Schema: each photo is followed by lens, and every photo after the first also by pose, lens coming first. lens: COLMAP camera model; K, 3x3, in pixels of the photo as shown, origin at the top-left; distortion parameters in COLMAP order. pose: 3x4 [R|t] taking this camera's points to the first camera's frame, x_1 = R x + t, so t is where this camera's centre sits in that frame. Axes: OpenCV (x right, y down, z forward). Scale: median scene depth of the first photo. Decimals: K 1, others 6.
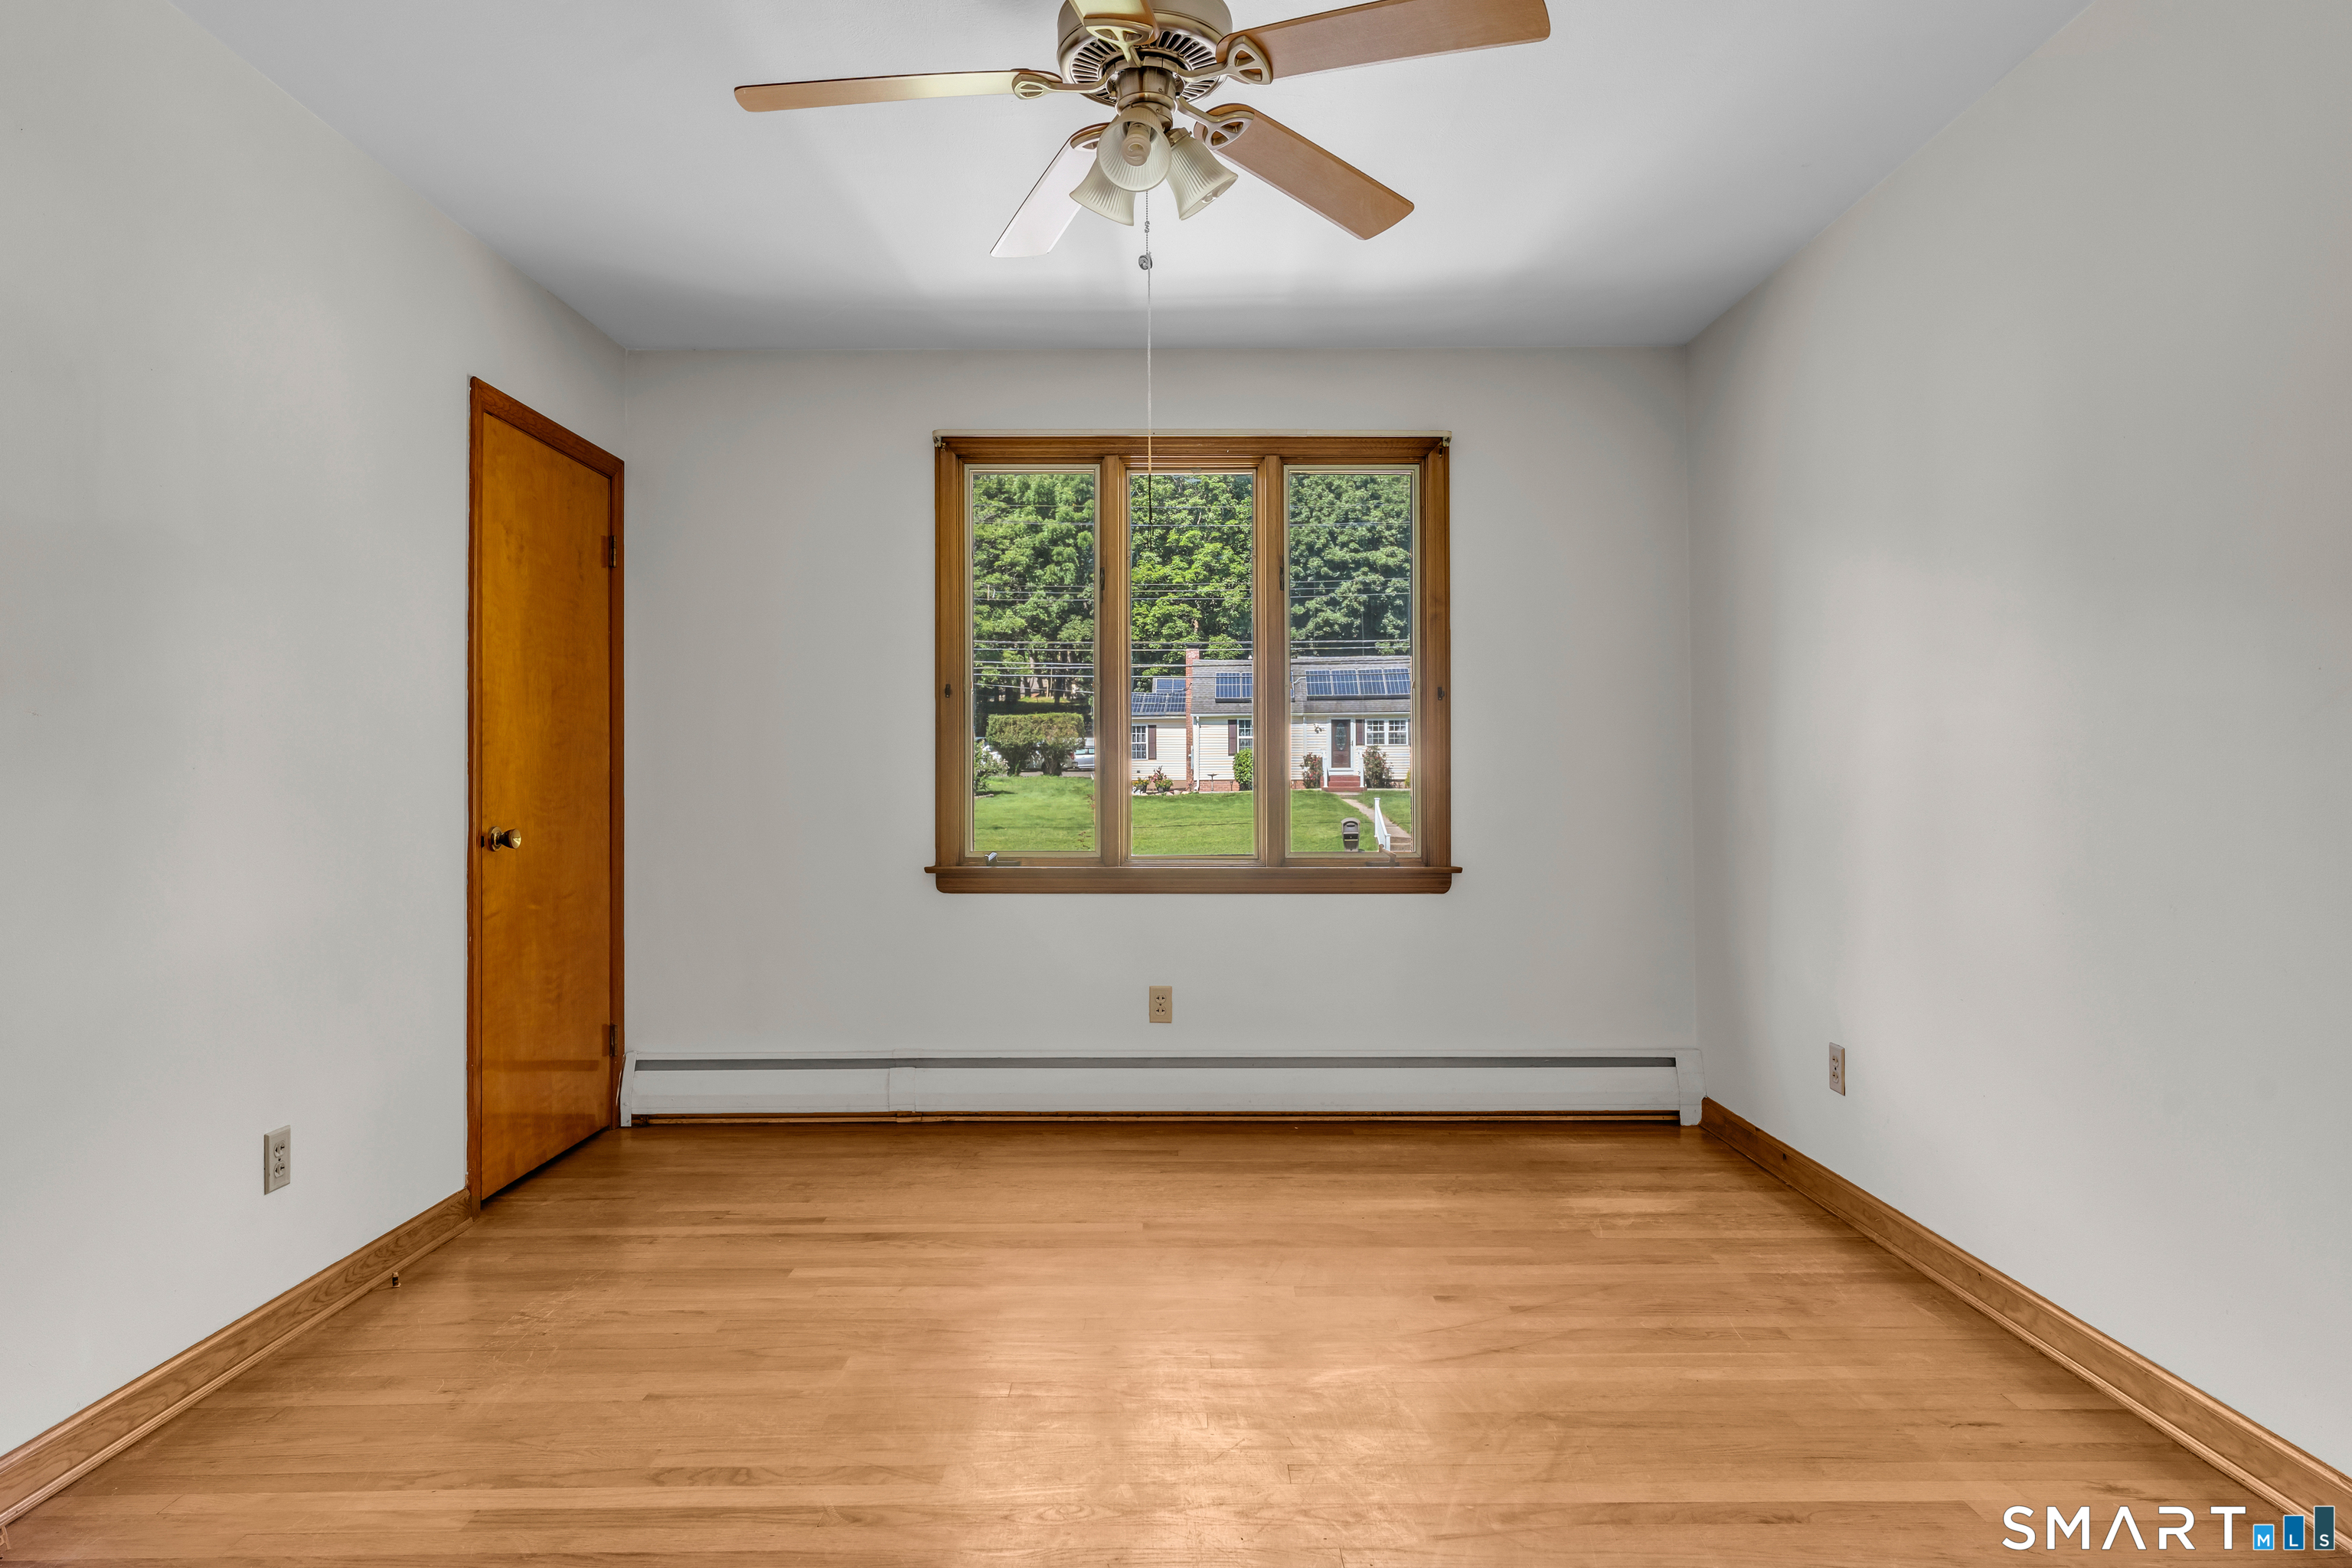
lens RADIAL K [[1198.7, 0, 1173.6], [0, 1198.7, 790.1], [0, 0, 1]] dist [0.000205, -0.000148]
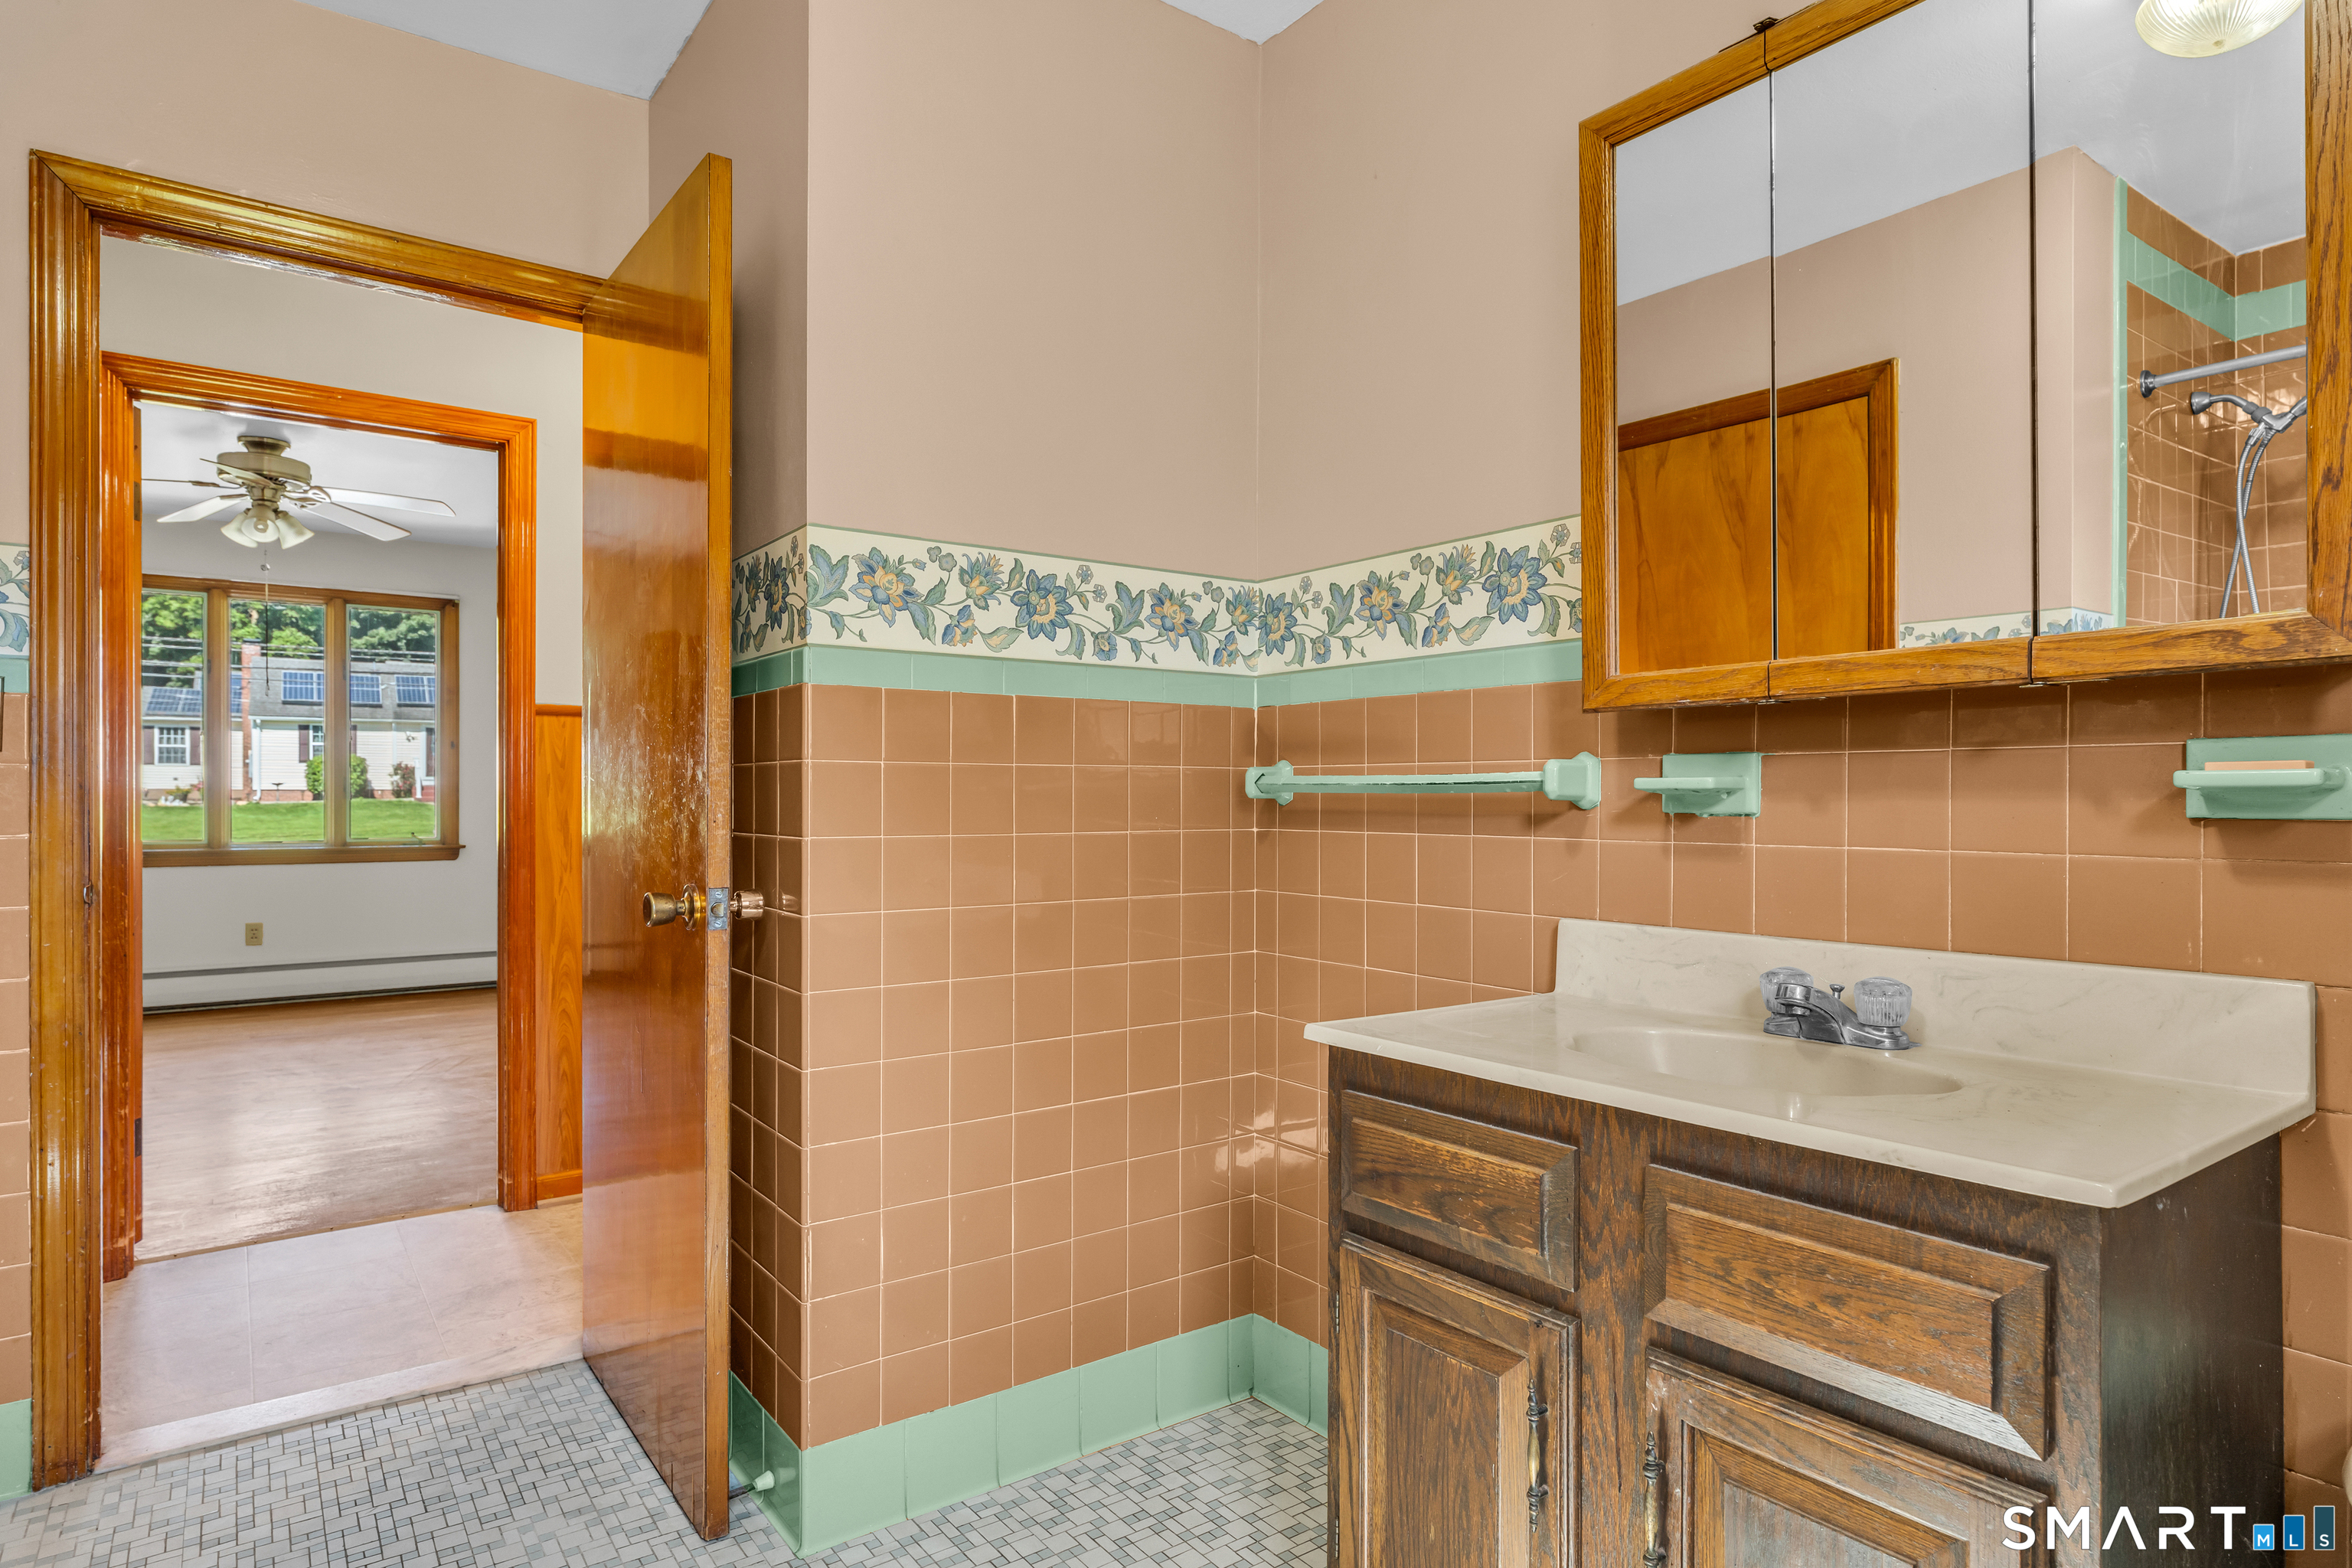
lens RADIAL K [[1311.6, 0, 1177.7], [0, 1311.6, 800.7], [0, 0, 1]] dist [0.002810, 0.000516]
pose [[0.803642, 0.001243, 0.595112, -0.013036], [-0.001433, 0.999999, -0.000153, -0.000264], [-0.595111, -0.000730, 0.803643, -0.234122]]
